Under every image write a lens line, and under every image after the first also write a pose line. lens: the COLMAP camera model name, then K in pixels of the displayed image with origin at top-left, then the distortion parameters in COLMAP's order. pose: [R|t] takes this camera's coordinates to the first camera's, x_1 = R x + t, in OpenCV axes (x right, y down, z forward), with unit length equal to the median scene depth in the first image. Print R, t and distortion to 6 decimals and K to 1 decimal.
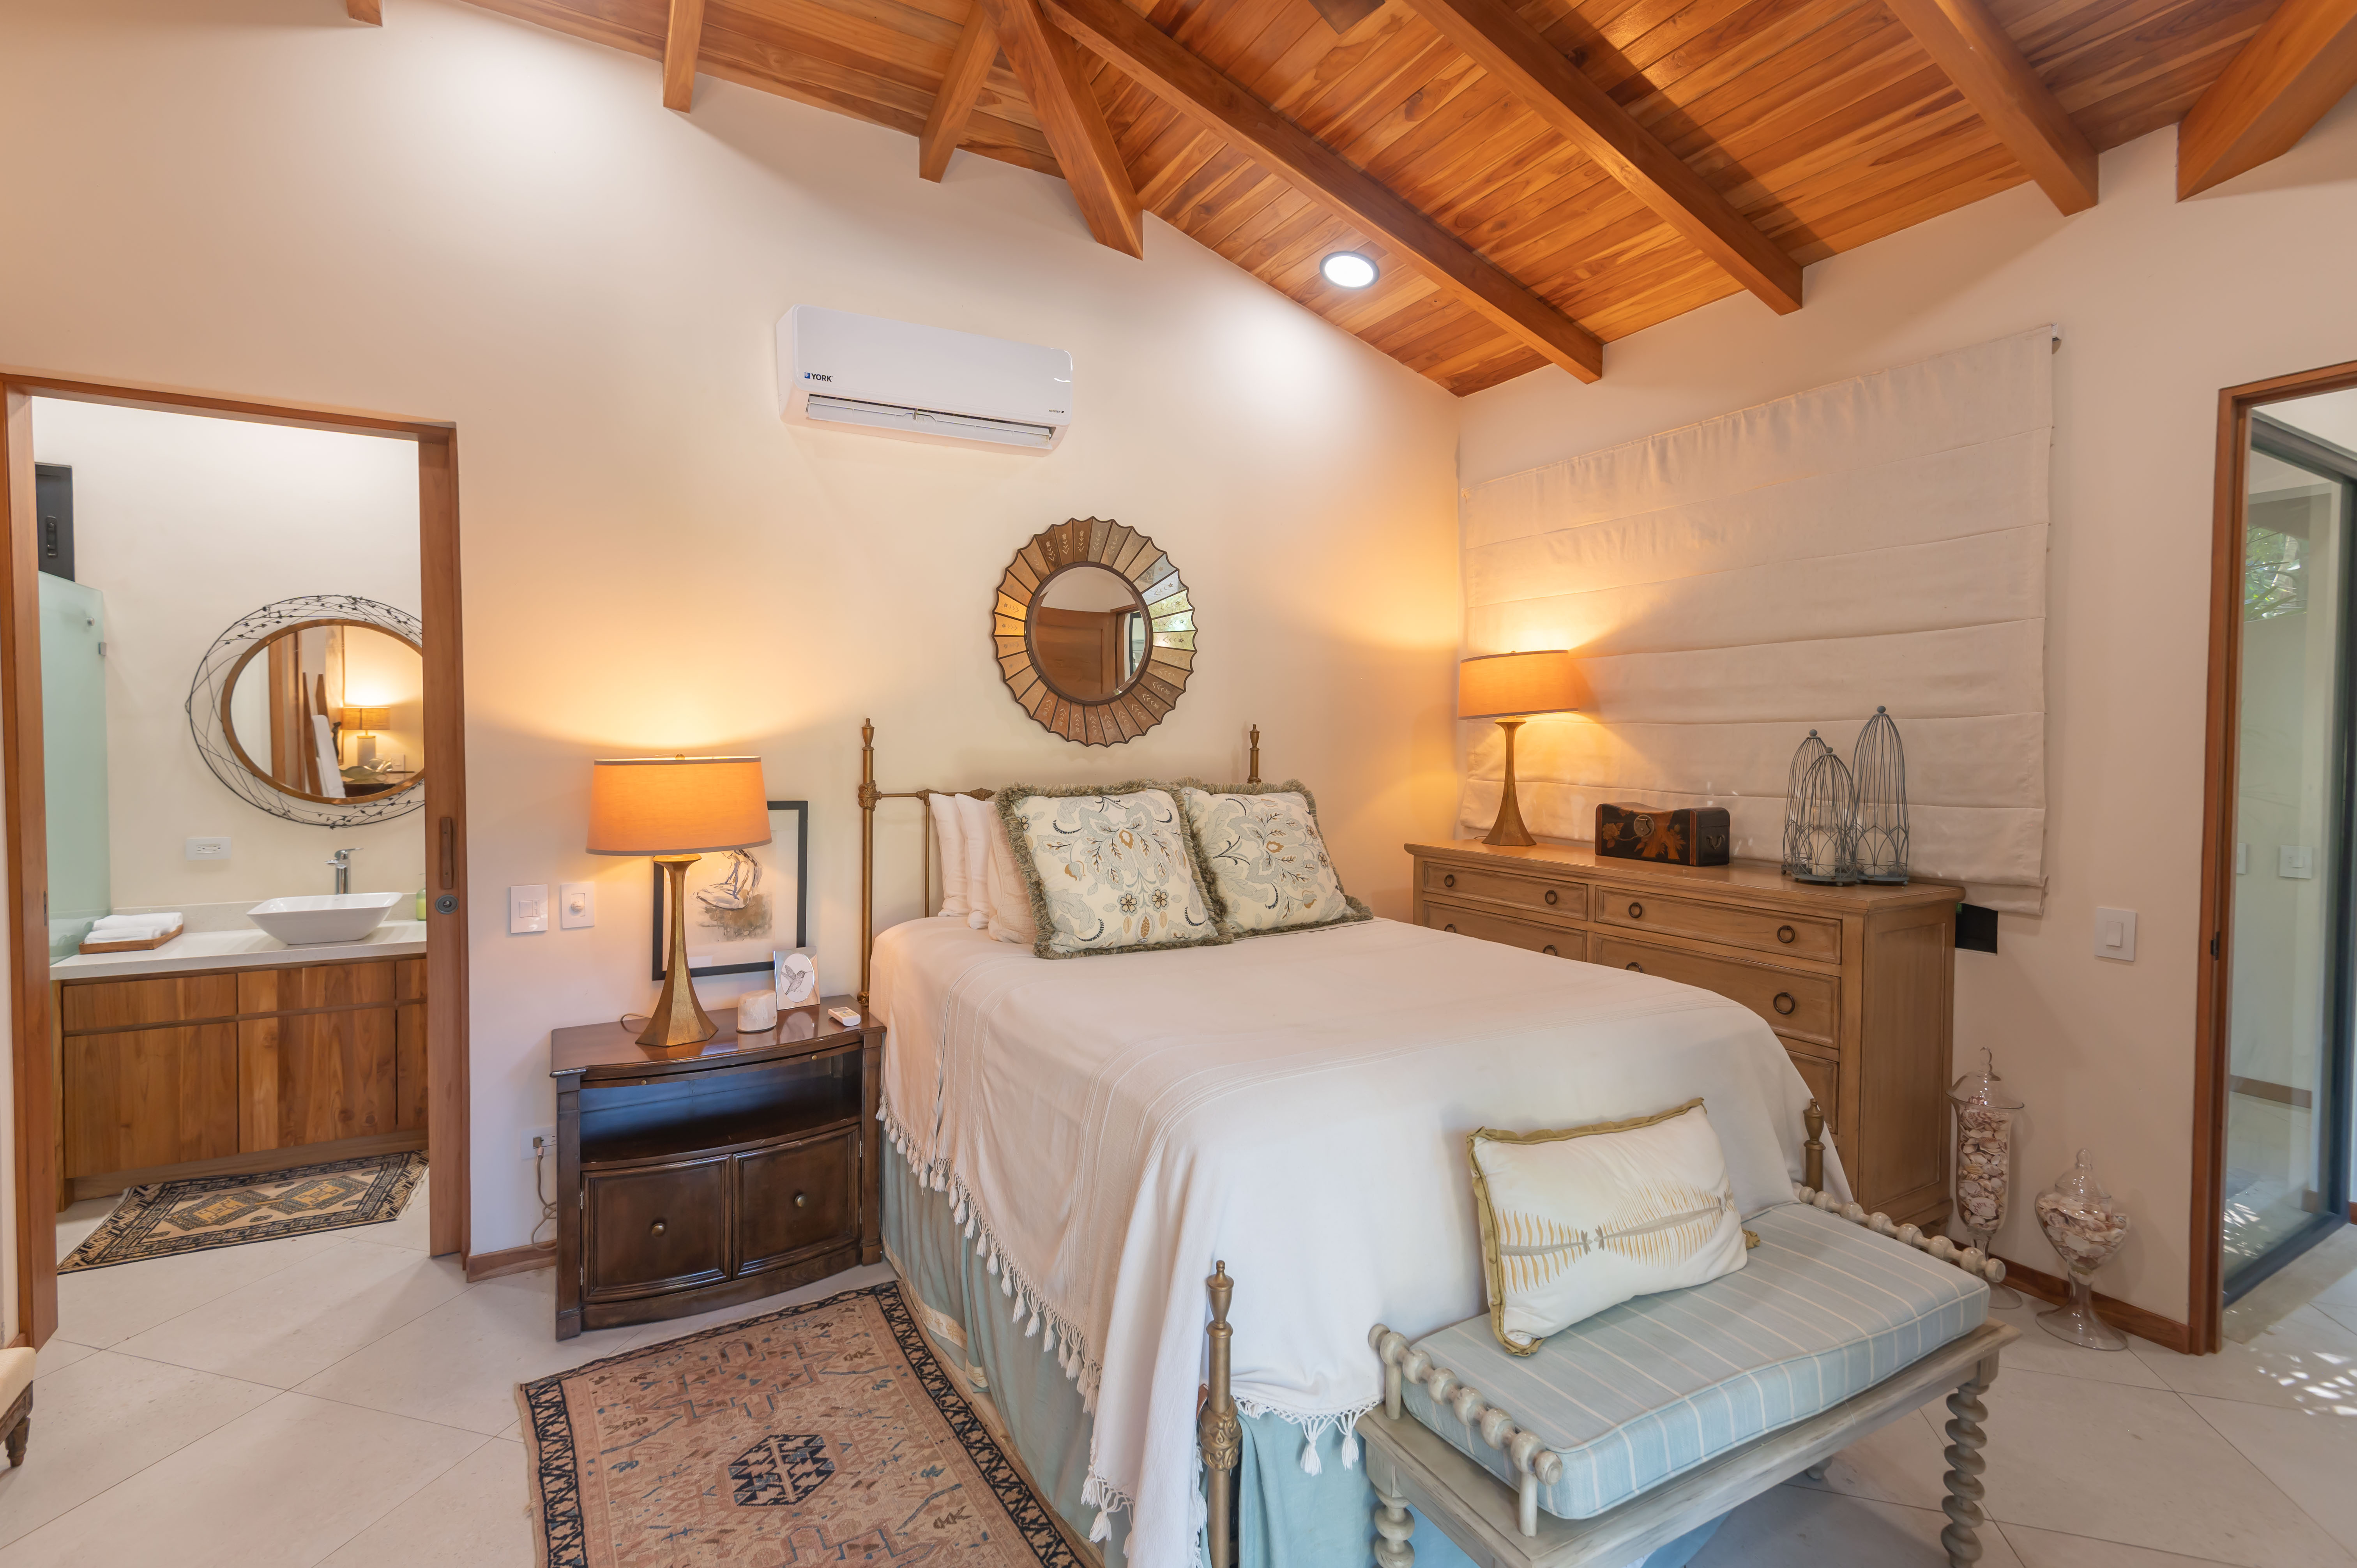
lens RADIAL K [[1064.7, 0, 1172.6], [0, 1064.7, 770.4], [0, 0, 1]] dist [0.037328, -0.021668]
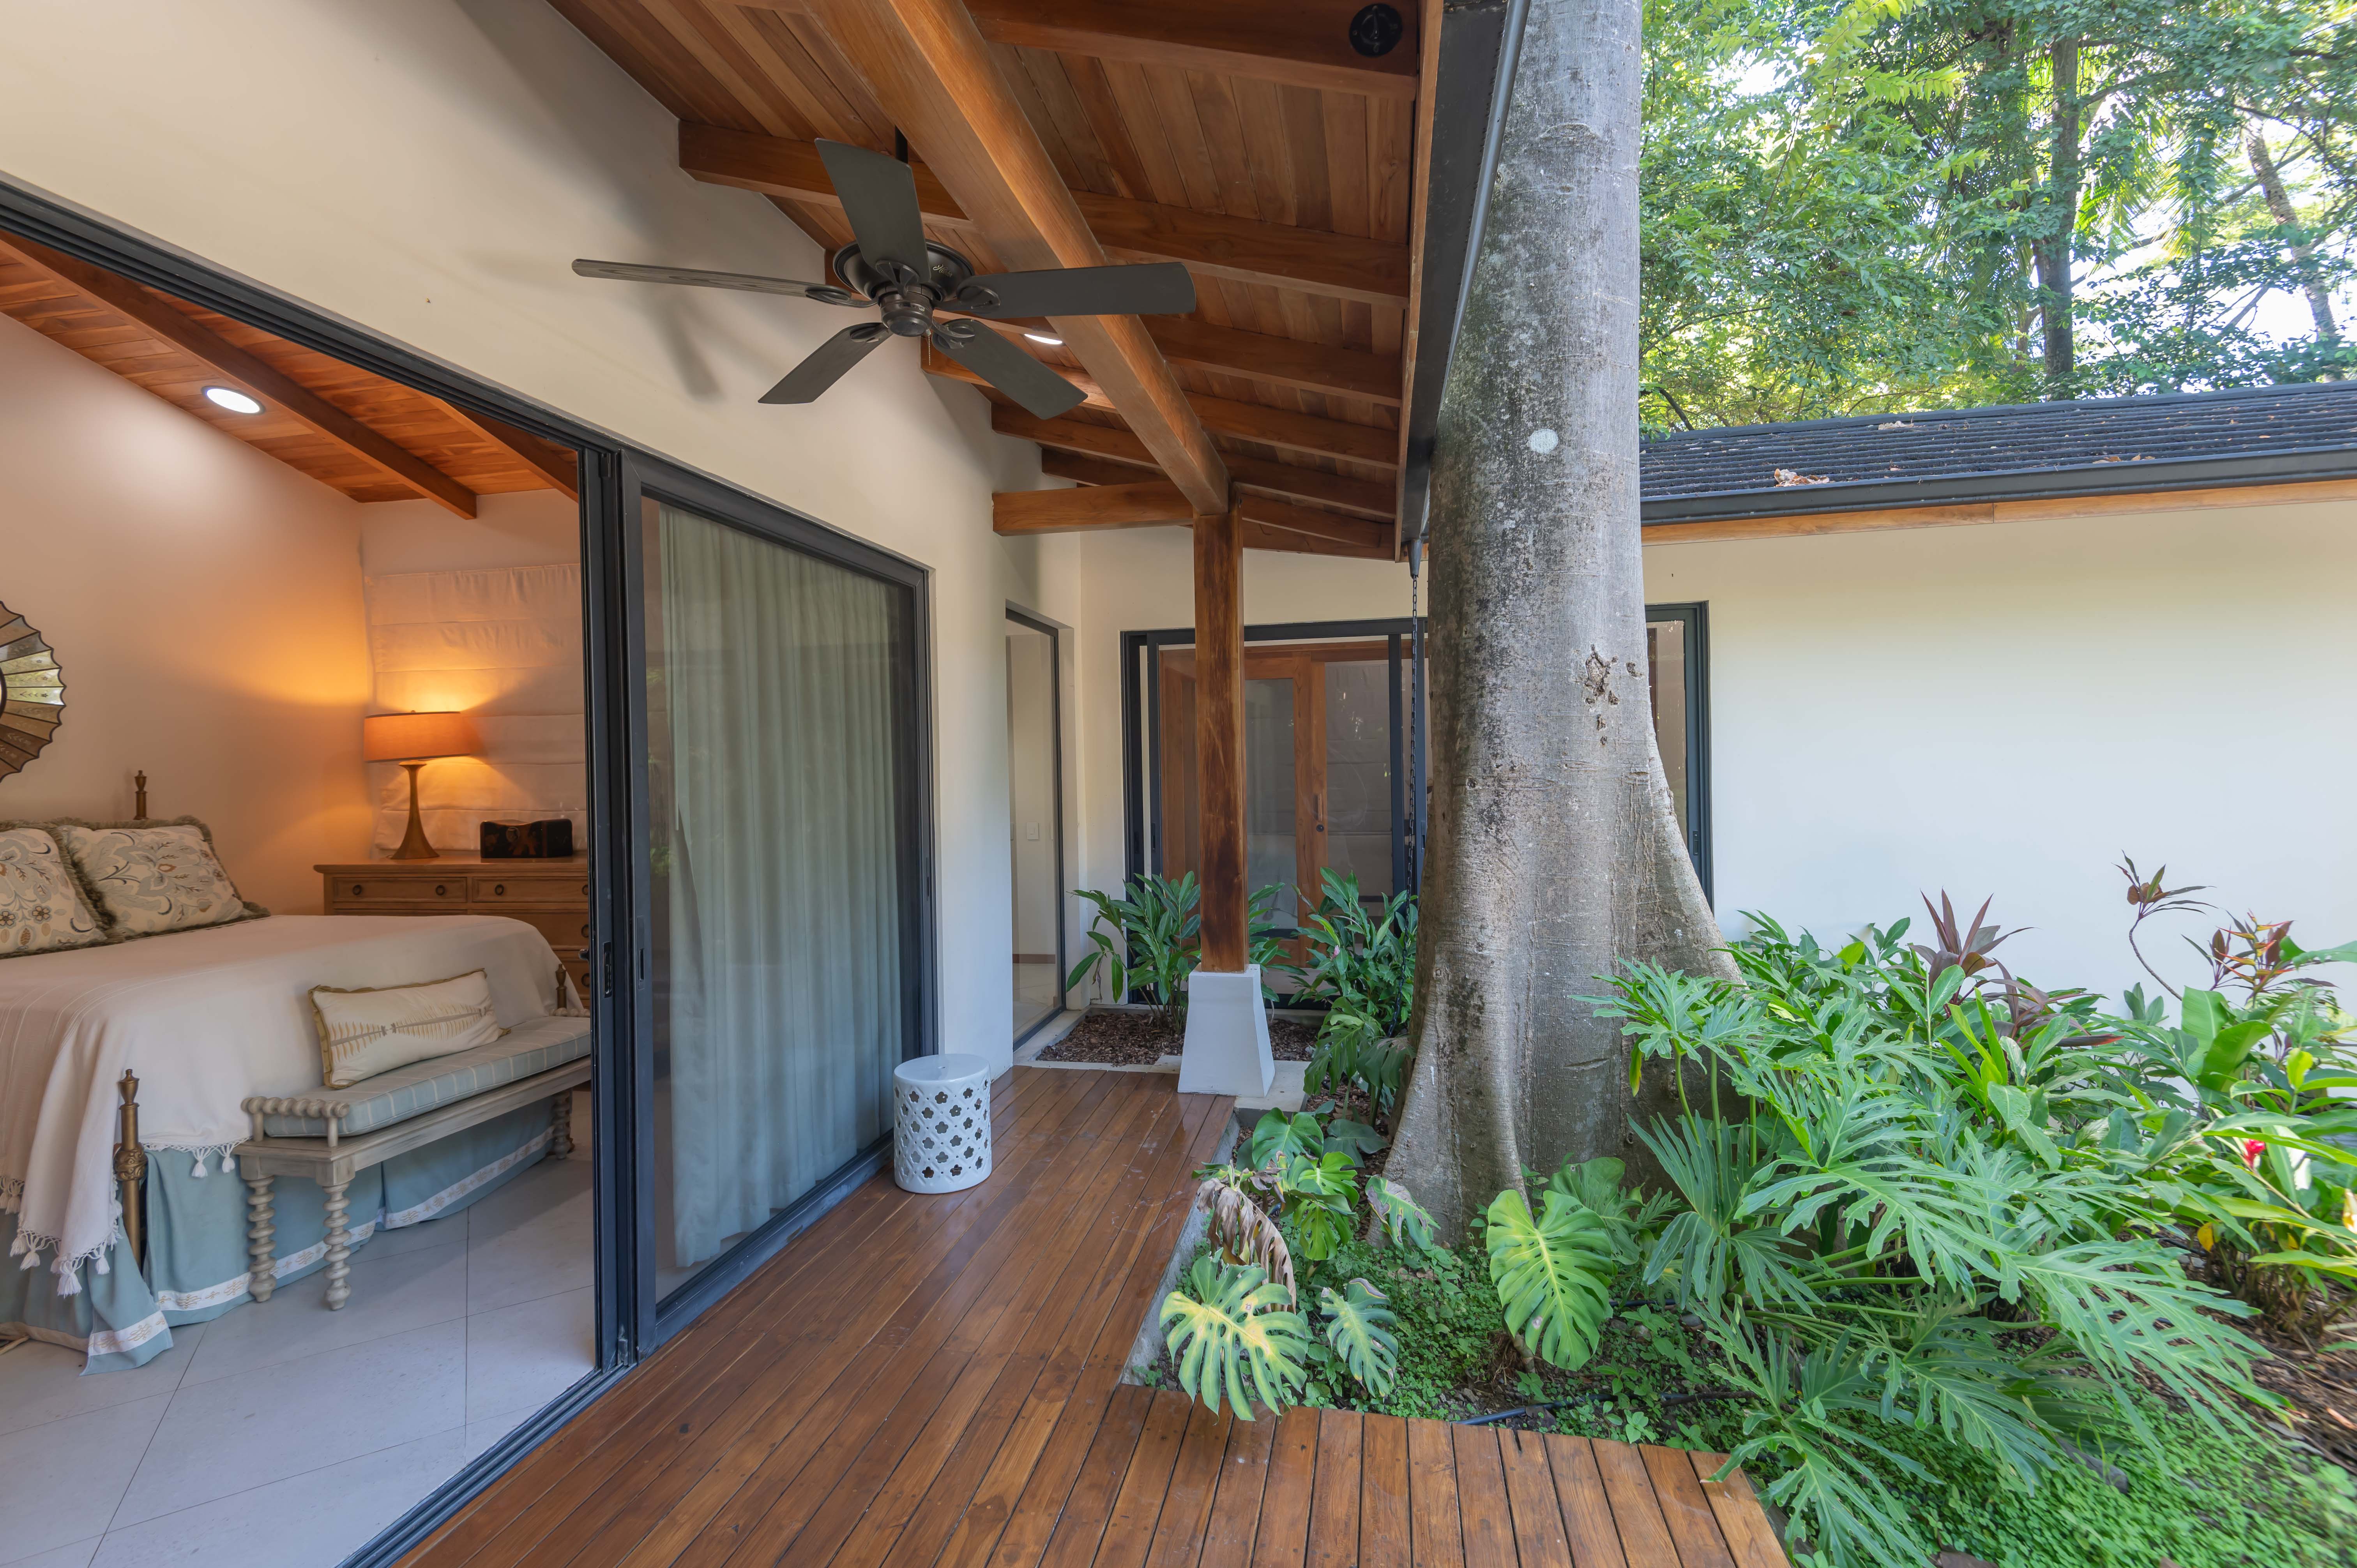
lens RADIAL K [[1046.8, 0, 1144.6], [0, 1046.8, 769.7], [0, 0, 1]] dist [0.009664, -0.000571]
pose [[0.666447, -0.020911, 0.745259, -0.061202], [0.044008, 0.998967, -0.011324, 0.019982], [-0.744252, 0.040345, 0.666679, -0.695916]]
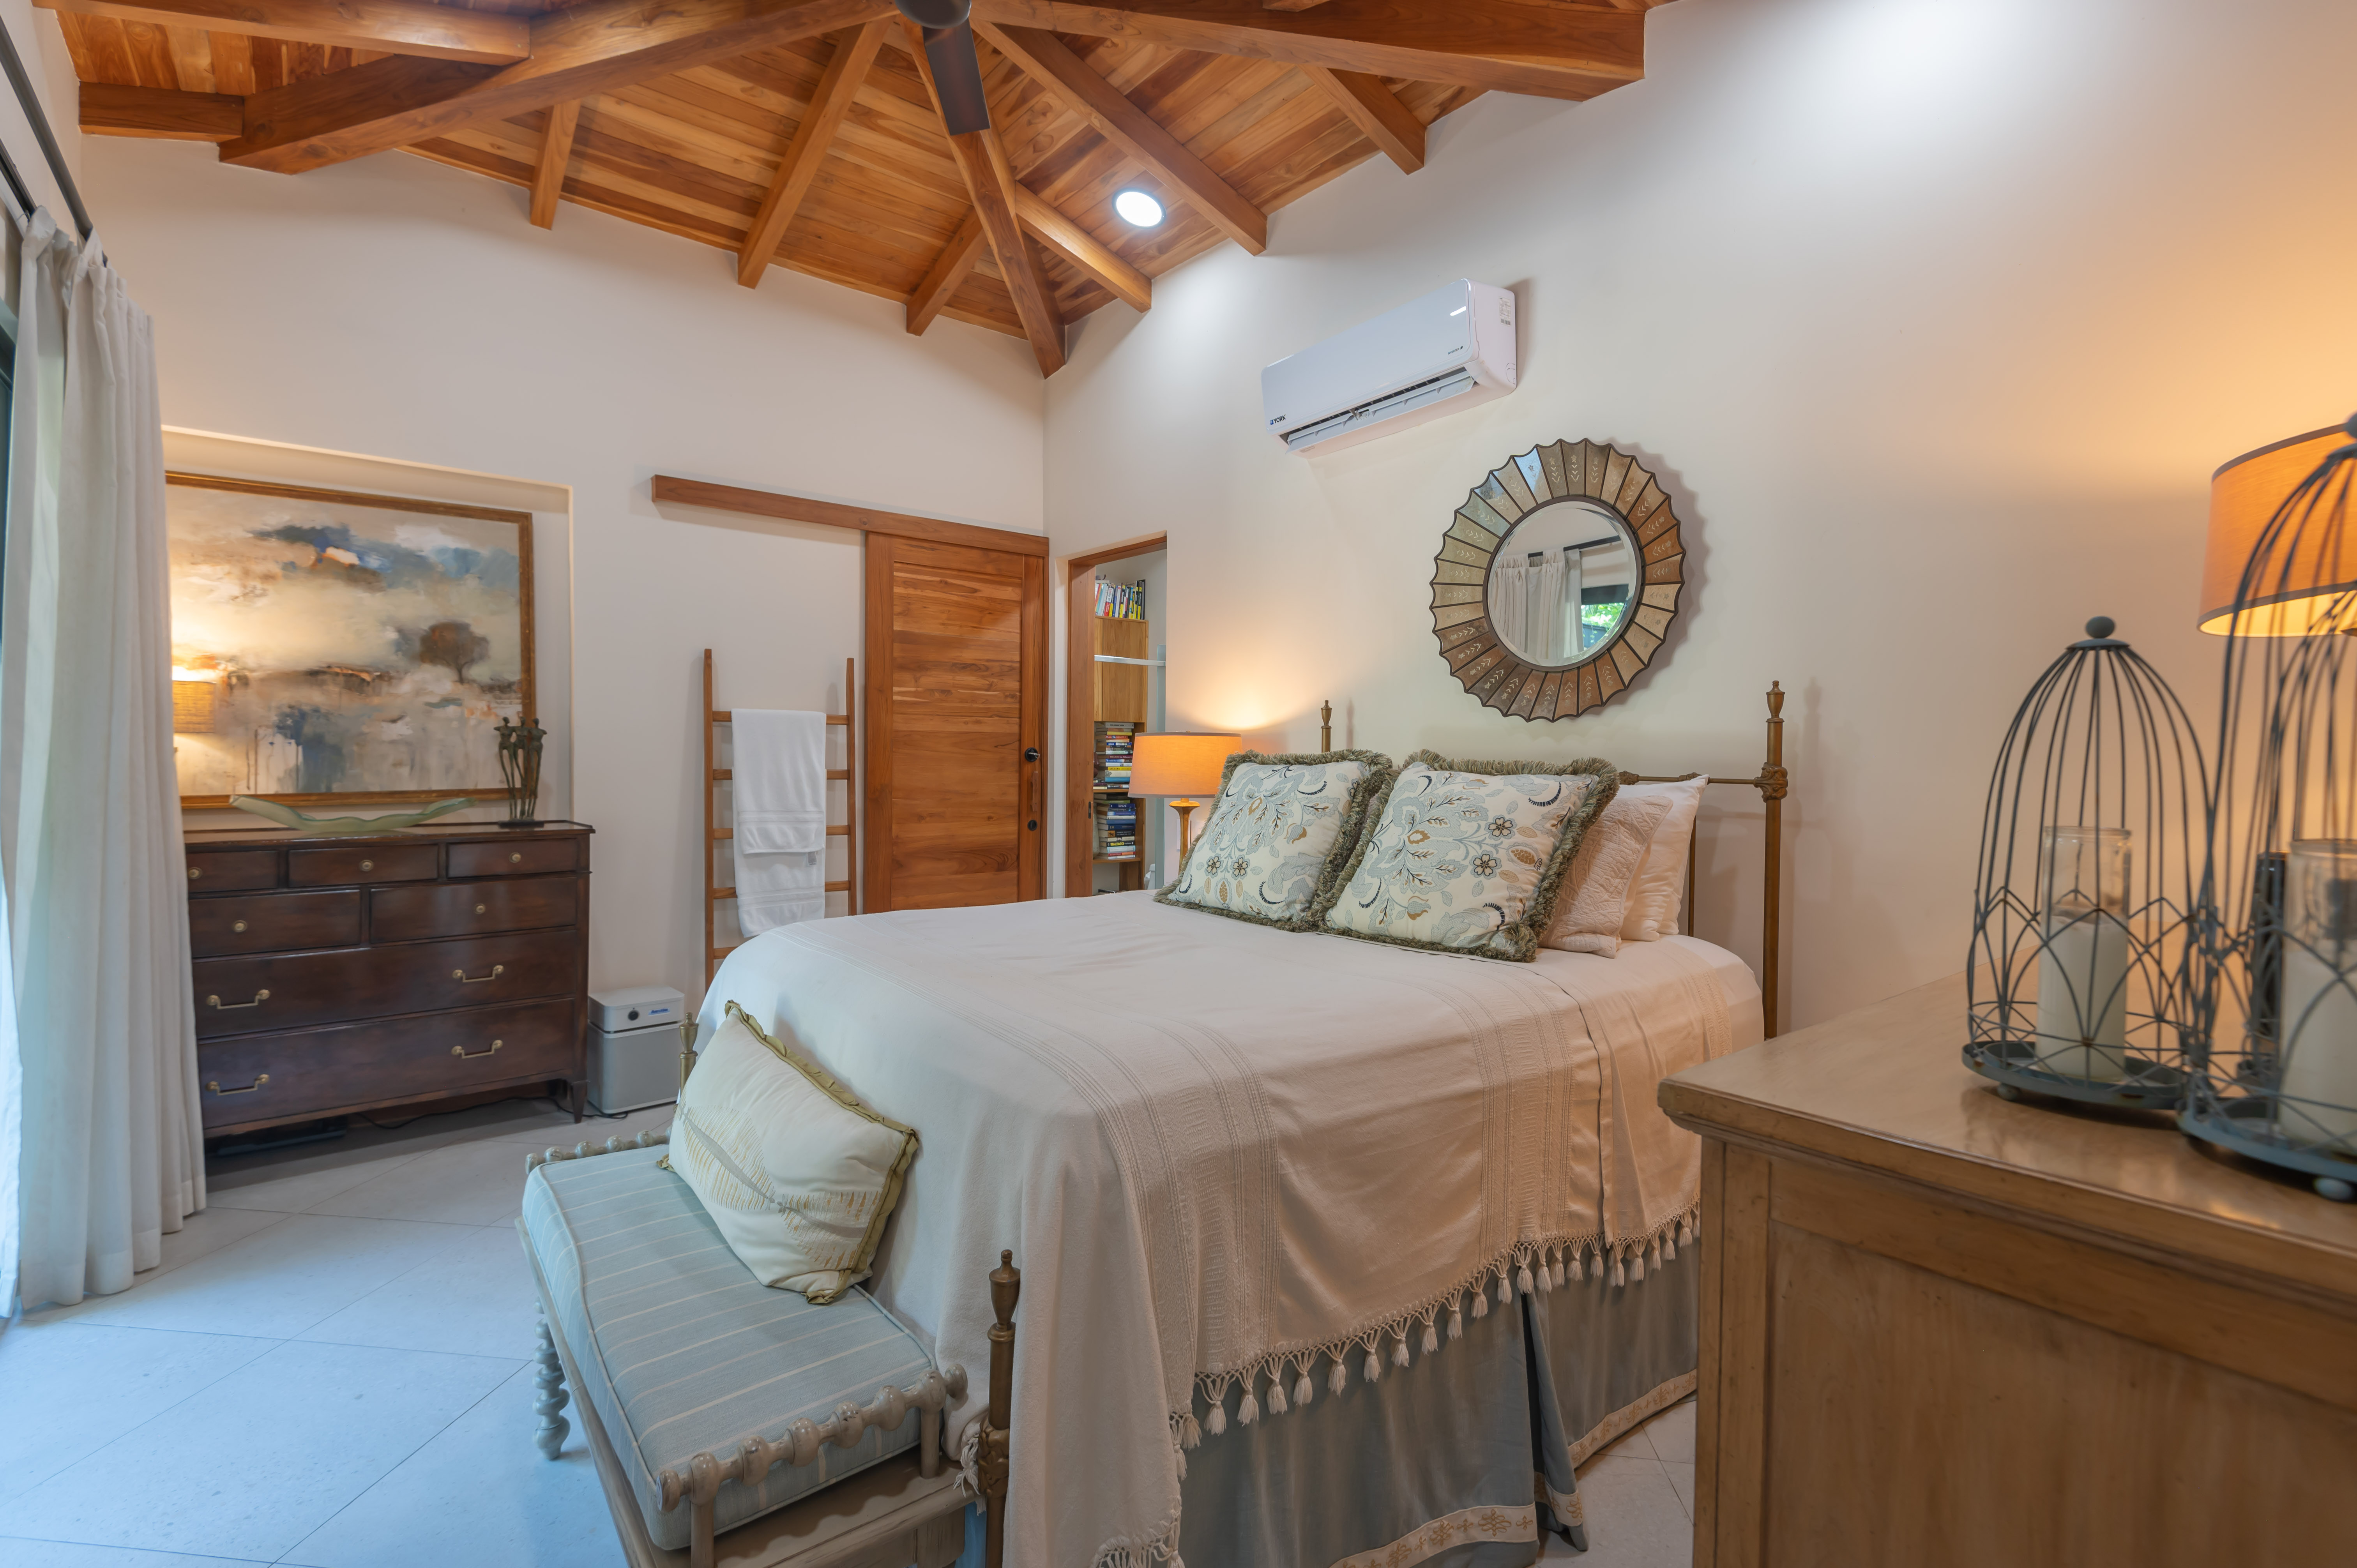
lens RADIAL K [[1064.7, 0, 1172.6], [0, 1064.7, 770.4], [0, 0, 1]] dist [0.037328, -0.021668]
pose [[0.134336, 0.011611, -0.990868, 0.824687], [-0.038221, 0.999248, 0.006527, 0.023788], [0.990198, 0.036995, 0.134679, 0.696981]]
